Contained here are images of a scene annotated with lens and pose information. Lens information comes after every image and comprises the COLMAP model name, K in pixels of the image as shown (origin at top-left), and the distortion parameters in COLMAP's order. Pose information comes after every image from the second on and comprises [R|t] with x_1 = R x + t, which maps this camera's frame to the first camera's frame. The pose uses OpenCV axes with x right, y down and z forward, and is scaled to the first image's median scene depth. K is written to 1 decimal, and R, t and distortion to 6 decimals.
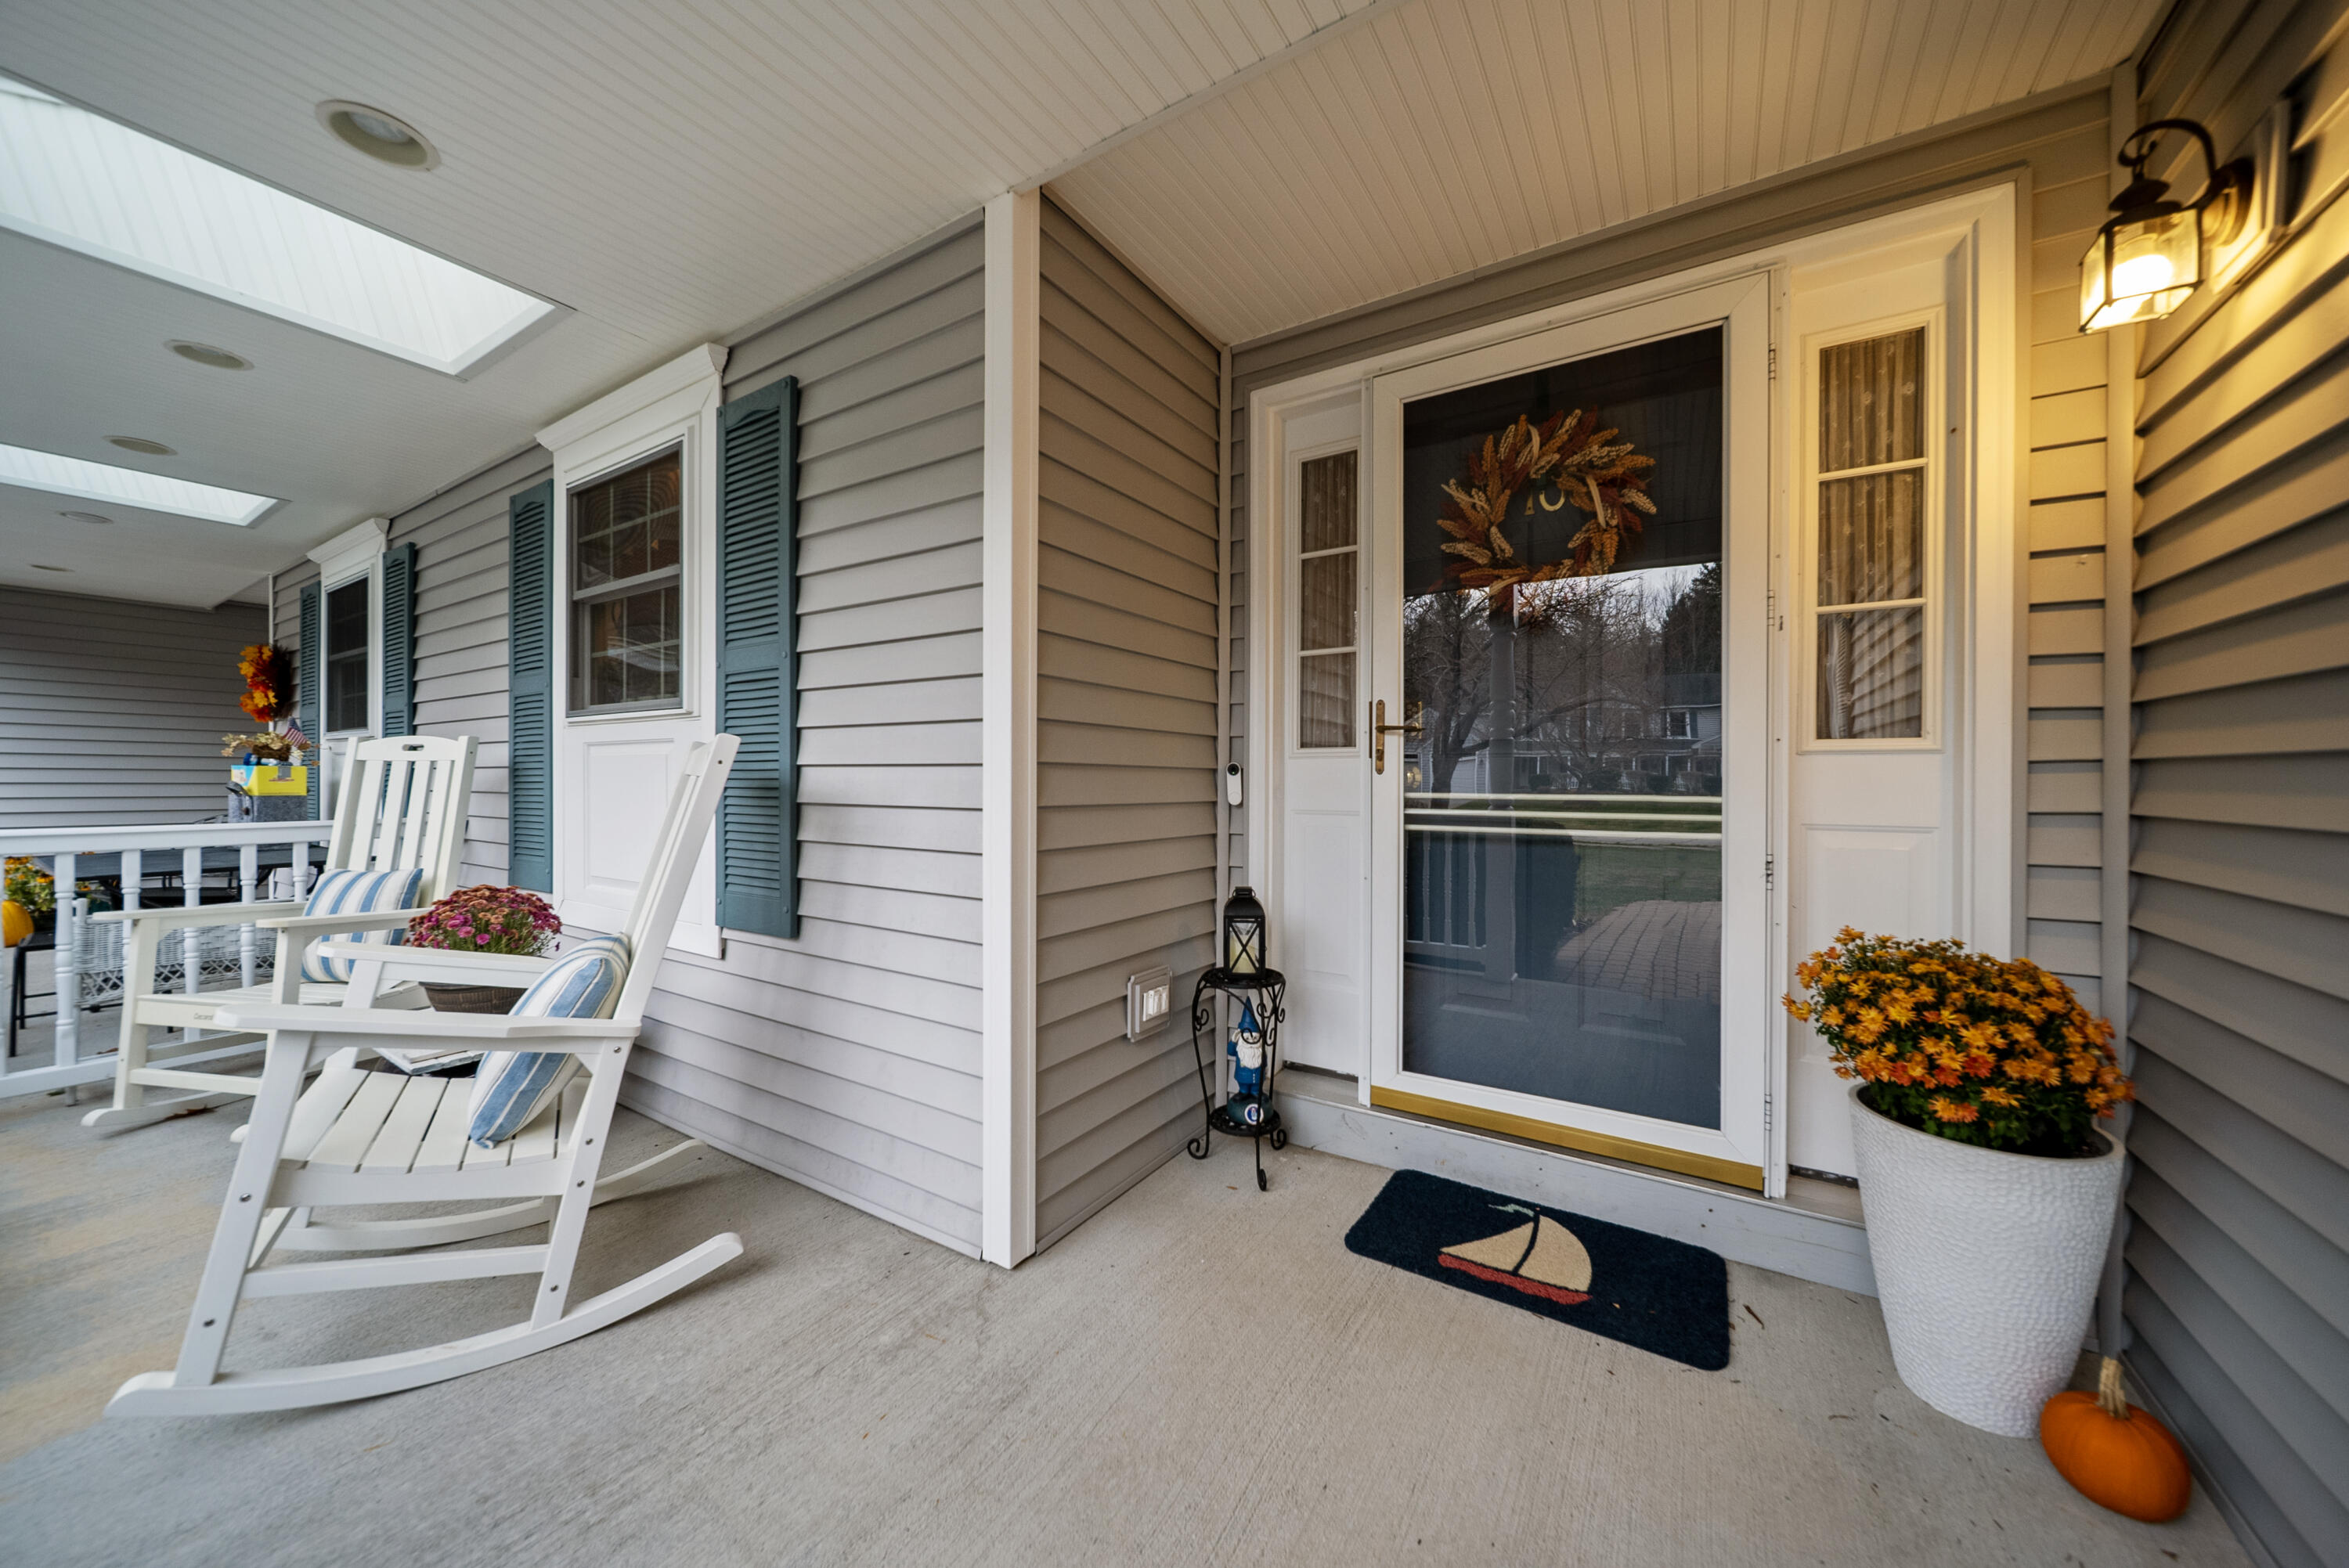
lens RADIAL K [[838.8, 0, 1162.1], [0, 838.8, 779.5], [0, 0, 1]] dist [0.000496, -0.000769]
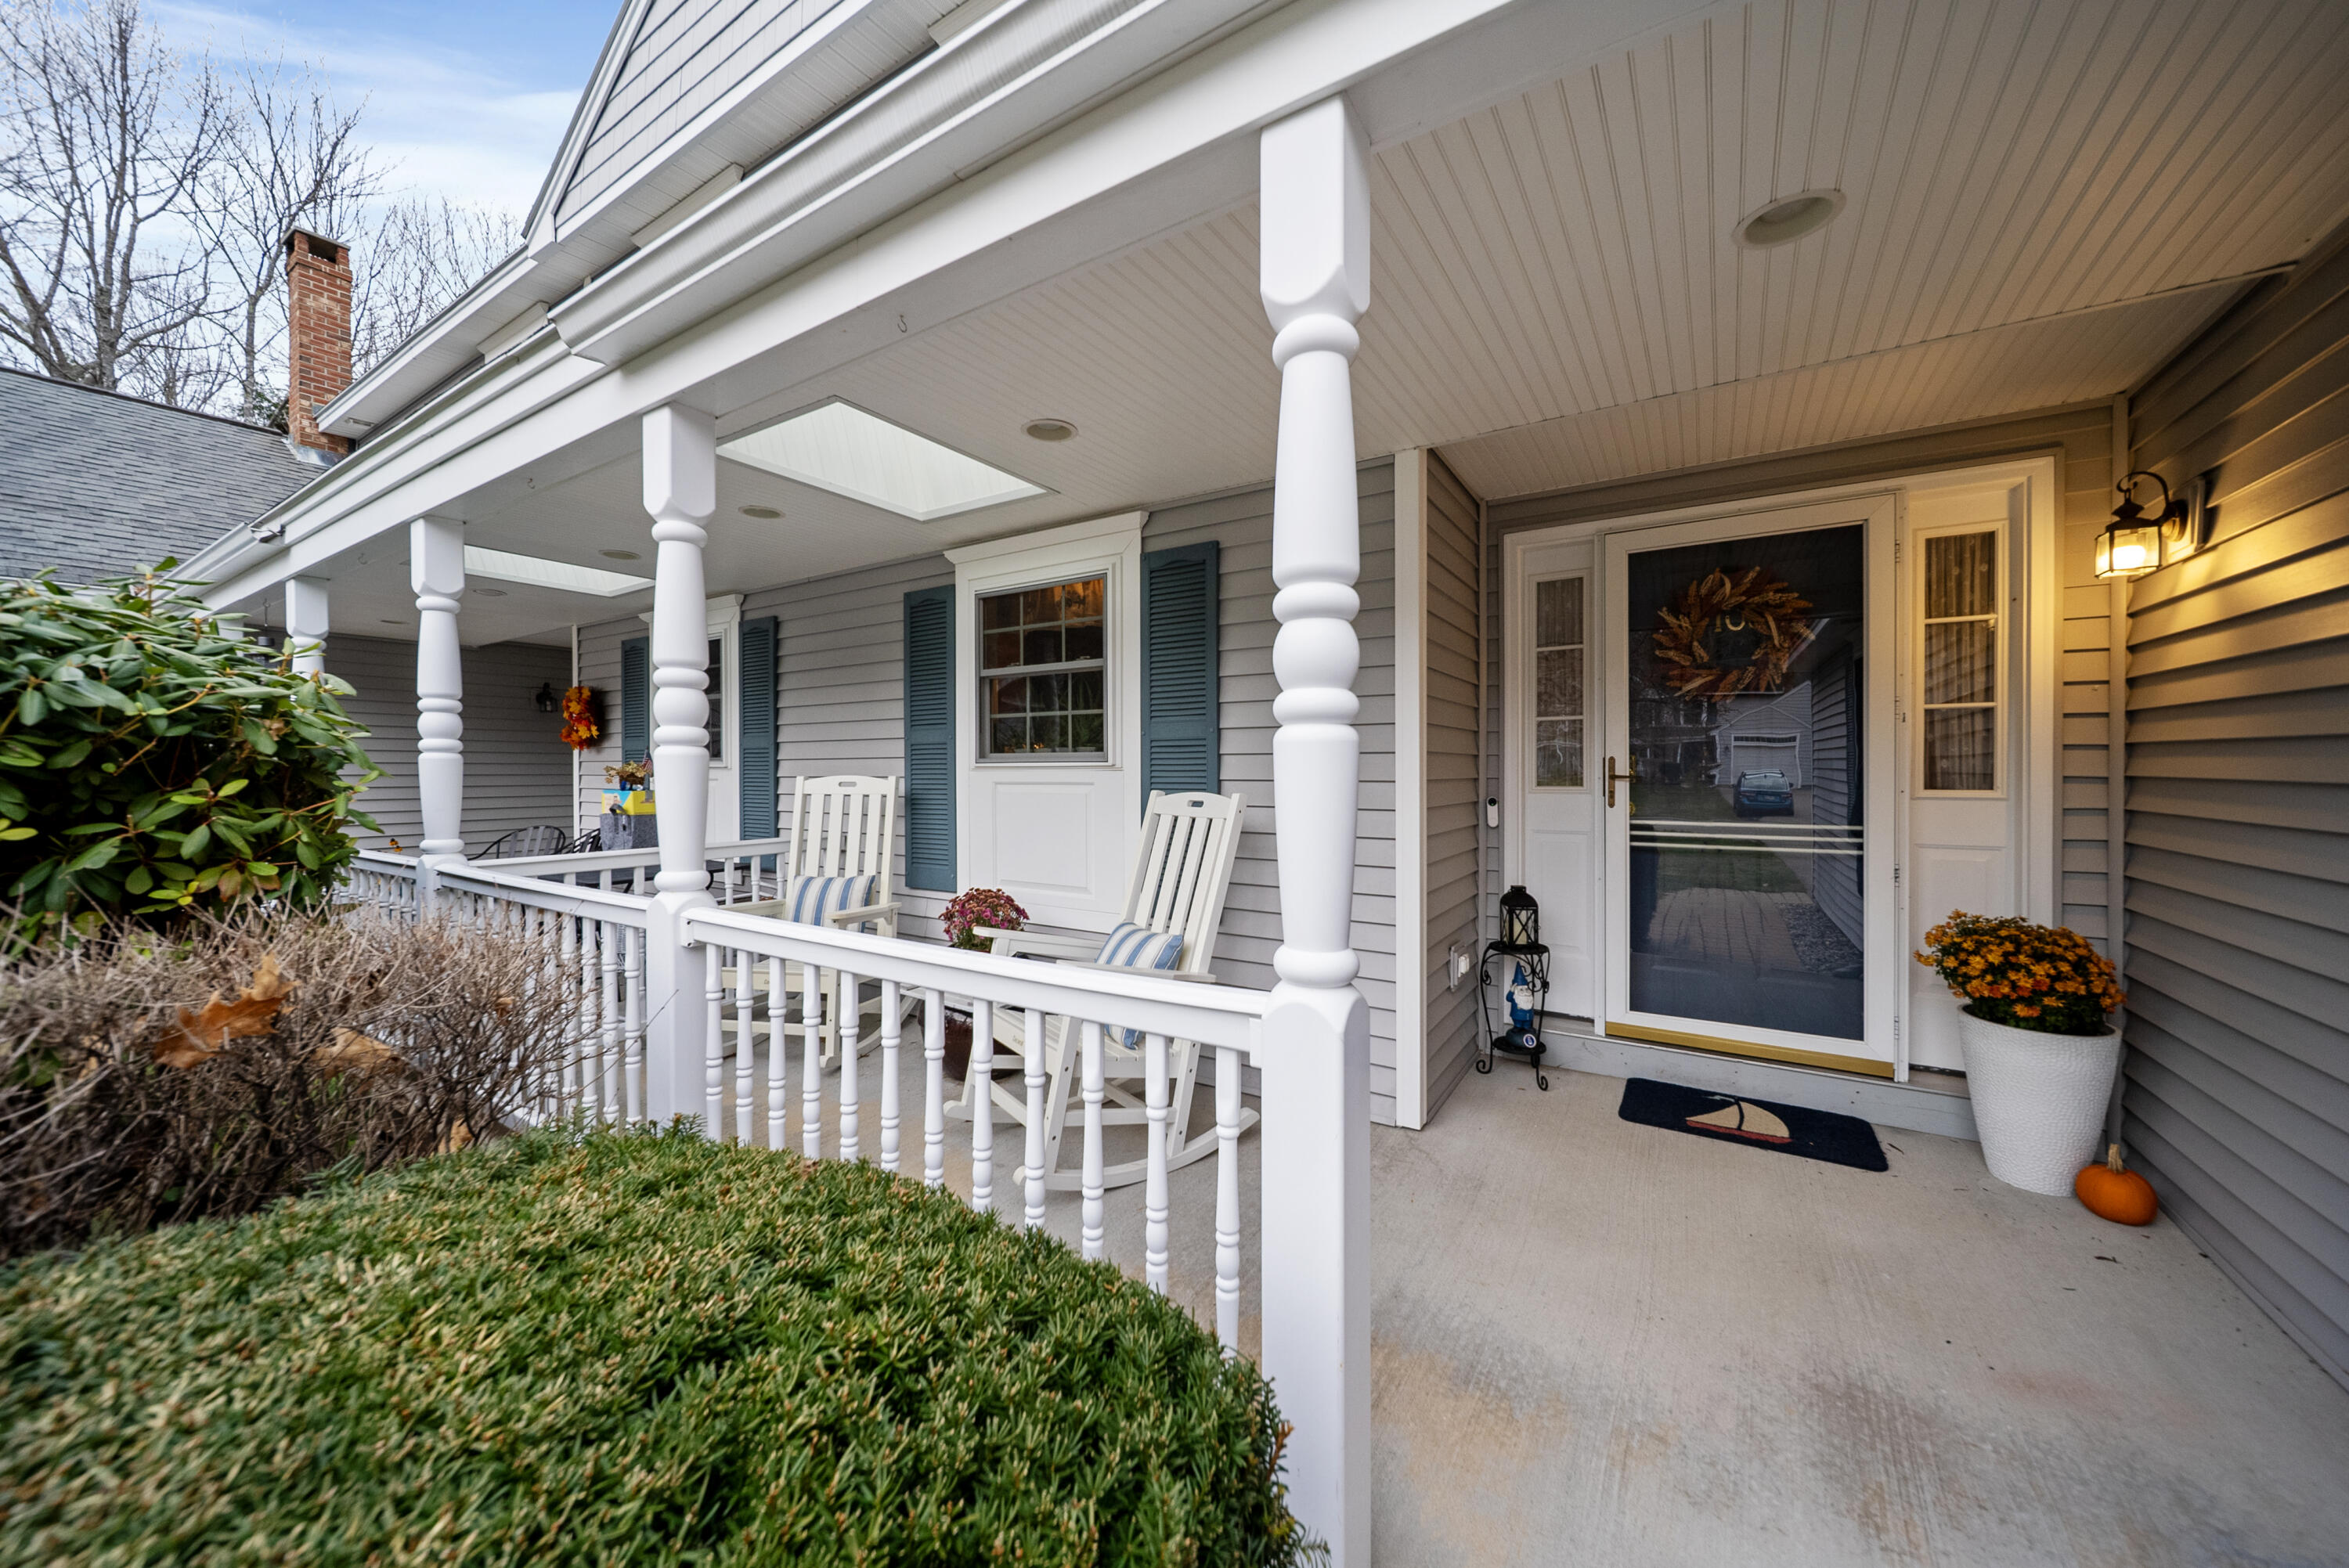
lens RADIAL K [[838.8, 0, 1166.9], [0, 838.8, 772.7], [0, 0, 1]] dist [0.000496, -0.000769]
pose [[0.999976, -0.006267, 0.003064, -0.643974], [0.006260, 0.999978, 0.002309, -0.093723], [-0.003079, -0.002290, 0.999993, -0.564720]]
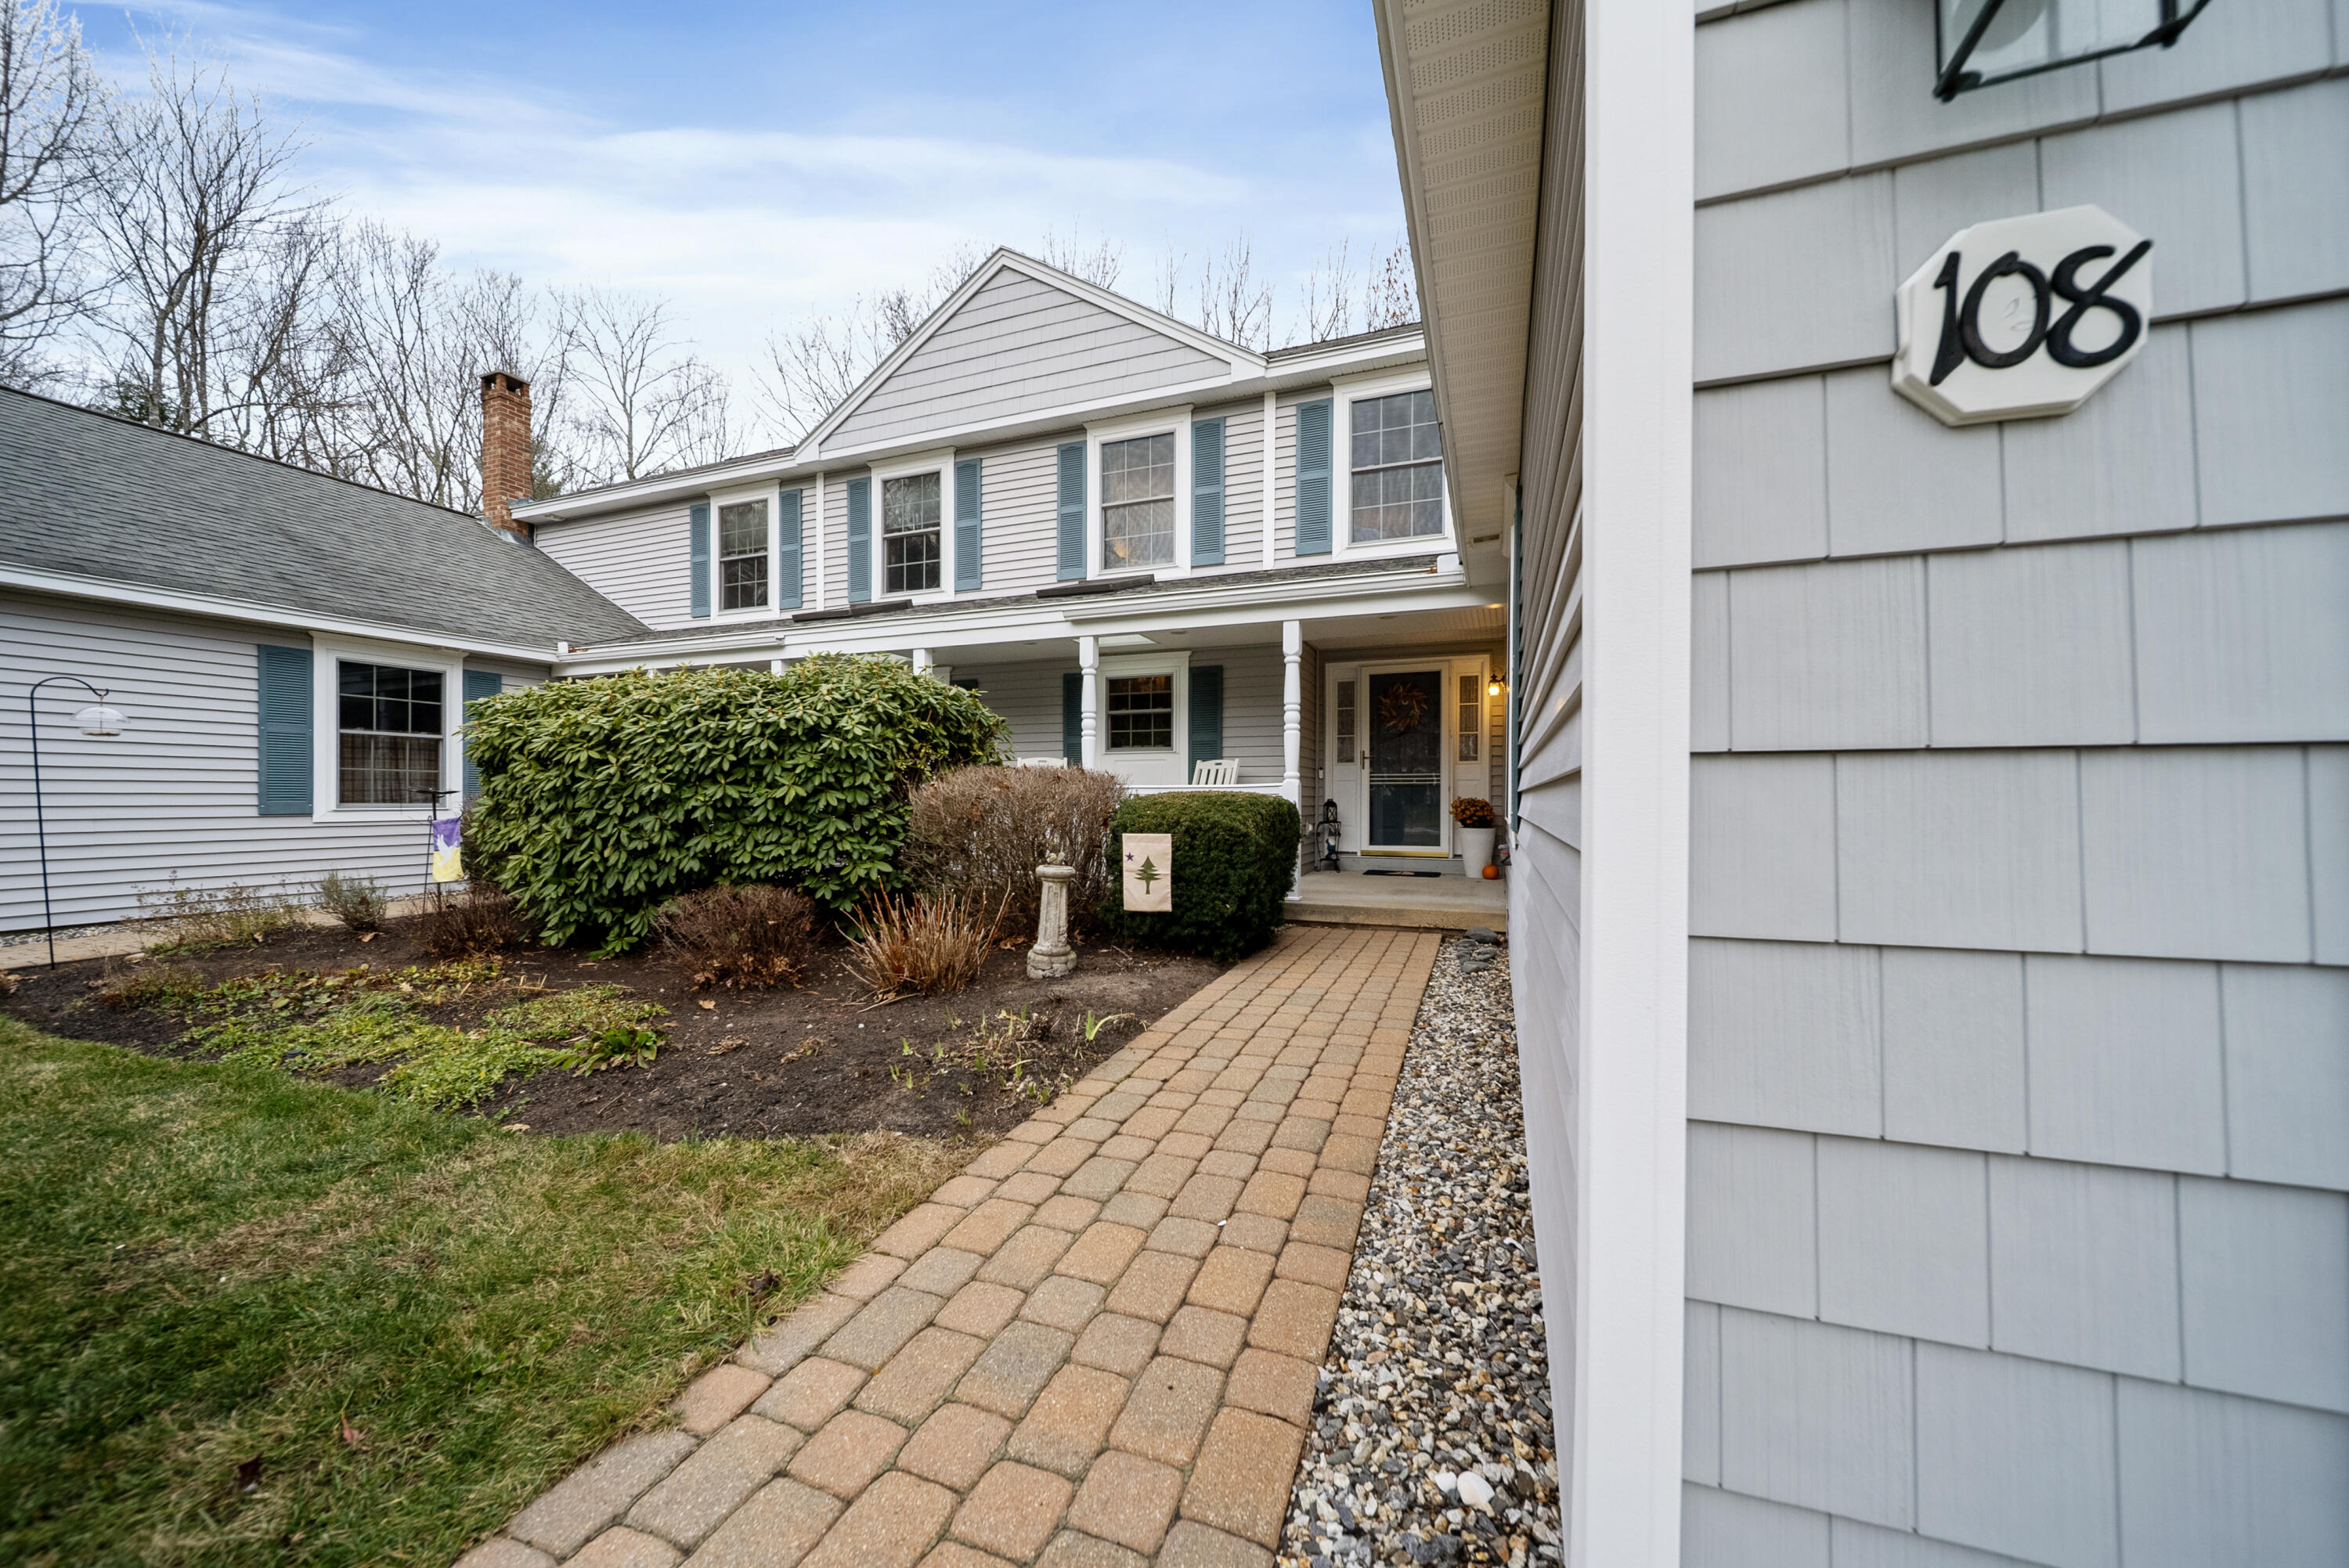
lens RADIAL K [[838.8, 0, 1171.8], [0, 838.8, 804.6], [0, 0, 1]] dist [0.000496, -0.000769]
pose [[0.978956, -0.004213, 0.204030, -1.743659], [0.003243, 0.999982, 0.005084, 0.165044], [-0.204048, -0.004315, 0.978951, -3.258336]]
